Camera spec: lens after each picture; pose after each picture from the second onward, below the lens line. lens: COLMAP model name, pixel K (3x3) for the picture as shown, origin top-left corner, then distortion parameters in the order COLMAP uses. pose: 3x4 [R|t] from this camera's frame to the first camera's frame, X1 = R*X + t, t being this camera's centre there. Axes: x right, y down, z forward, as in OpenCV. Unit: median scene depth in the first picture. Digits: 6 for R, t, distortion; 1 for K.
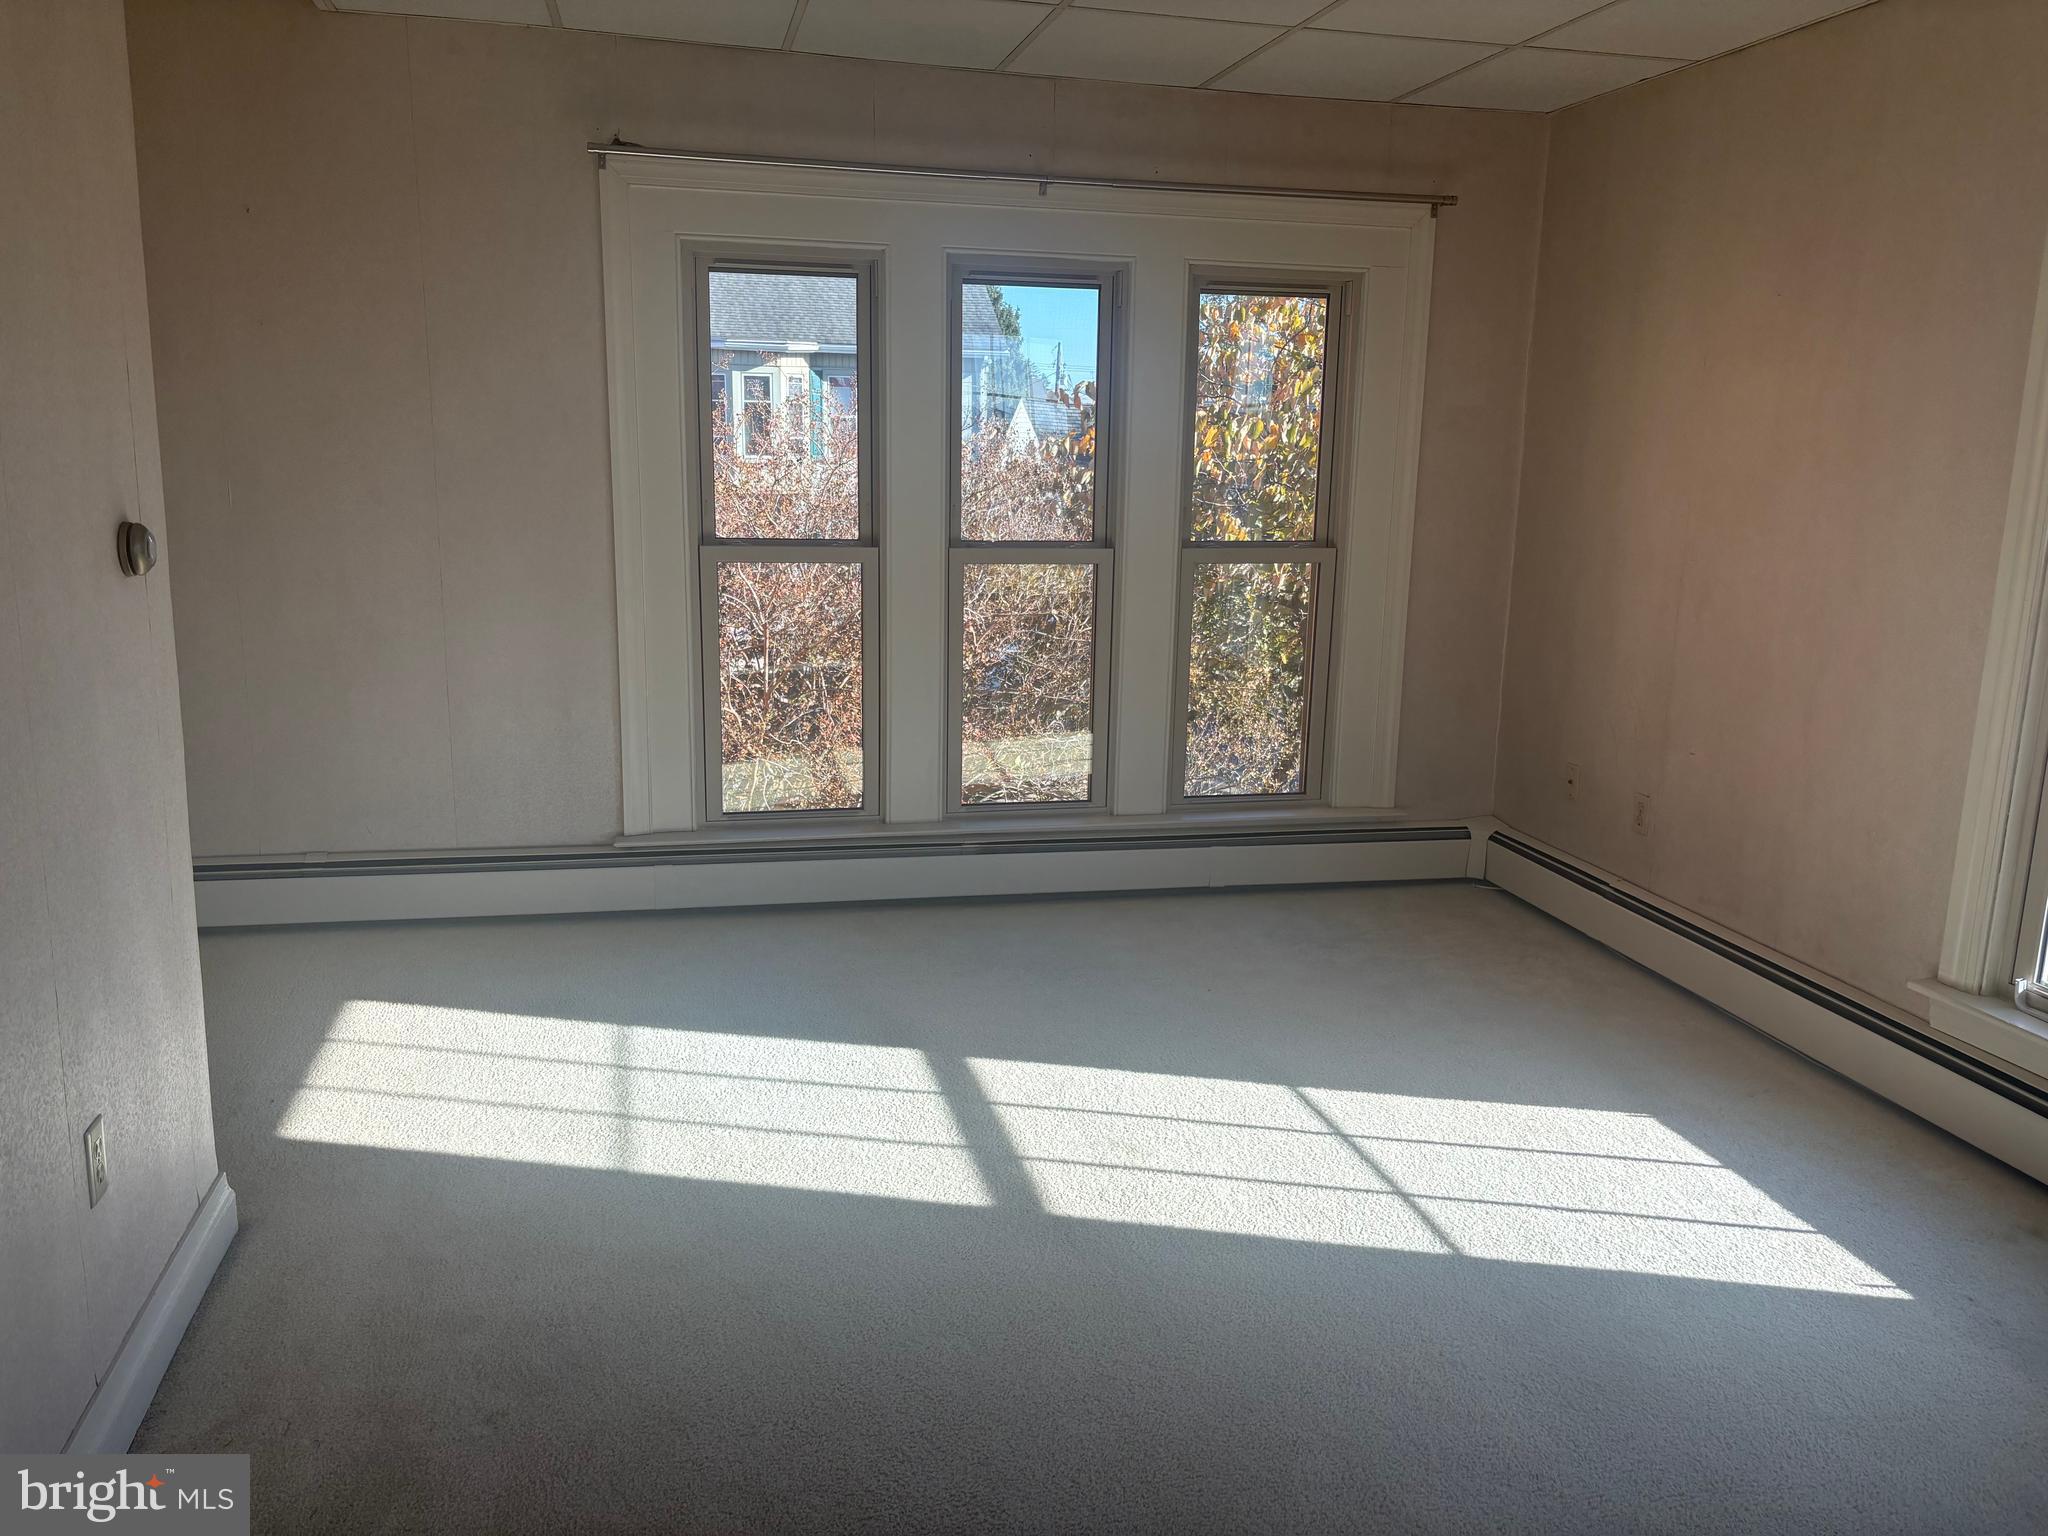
lens RADIAL K [[1543.6, 0, 1028.8], [0, 1543.6, 764.9], [0, 0, 1]] dist [0.020496, -0.029103]
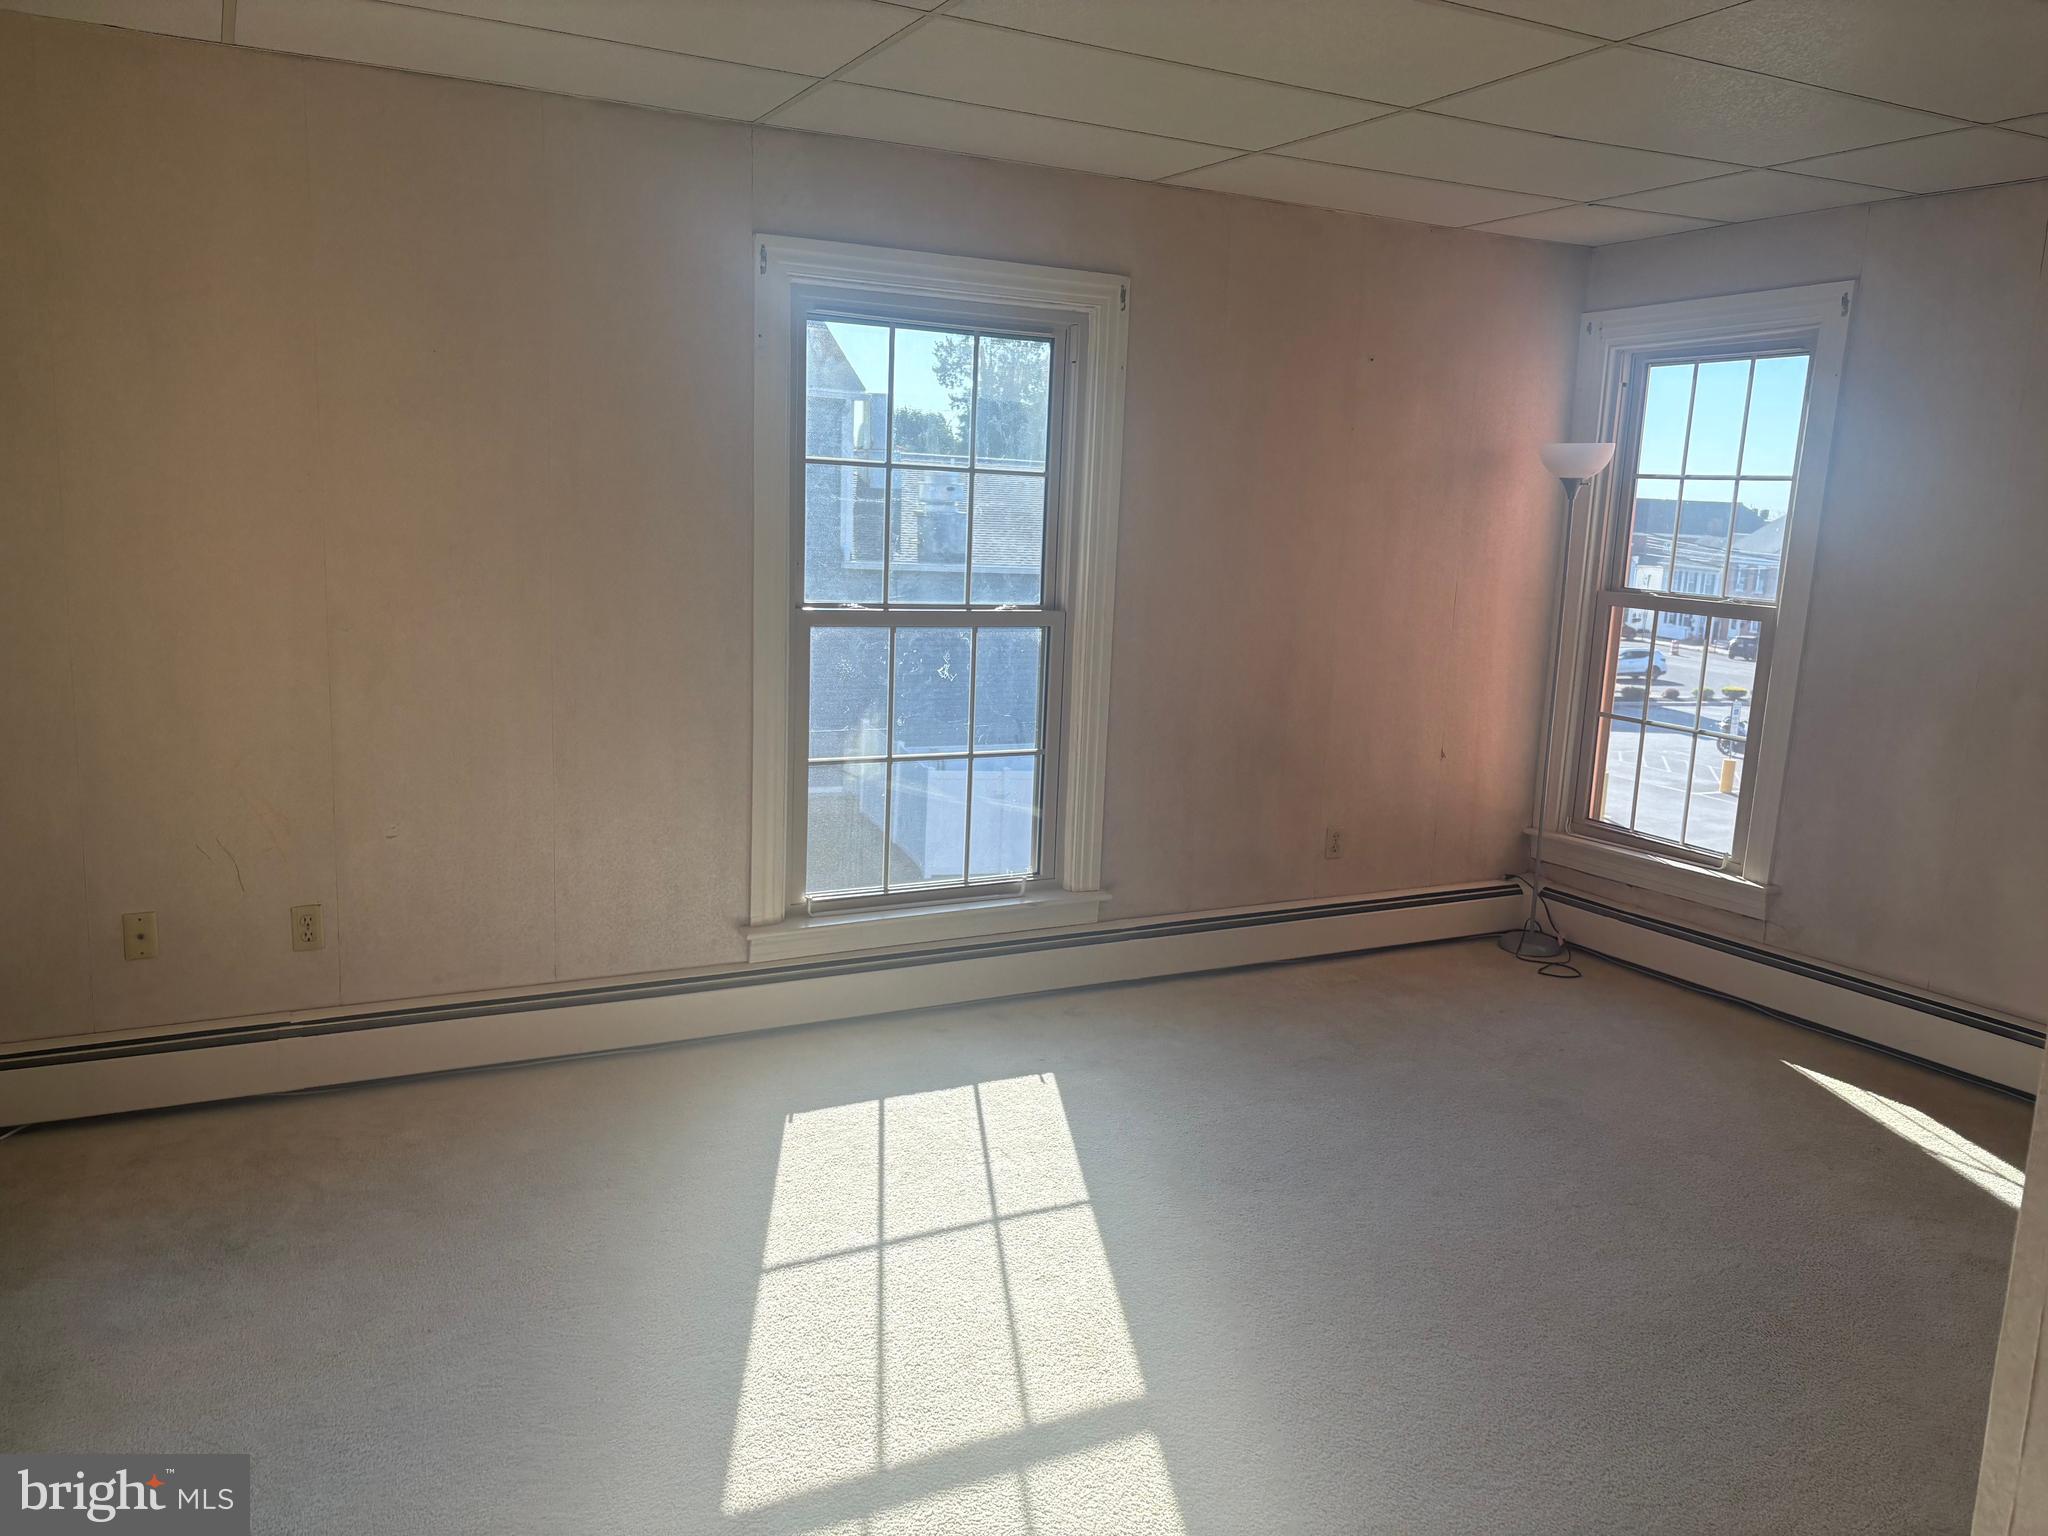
lens RADIAL K [[1543.6, 0, 1022.8], [0, 1543.6, 769.6], [0, 0, 1]] dist [0.020496, -0.029103]
pose [[-0.235157, -0.198646, 0.951441, -0.683885], [0.162315, 0.957120, 0.239950, -0.266073], [-0.958308, 0.210859, -0.192830, 1.028153]]
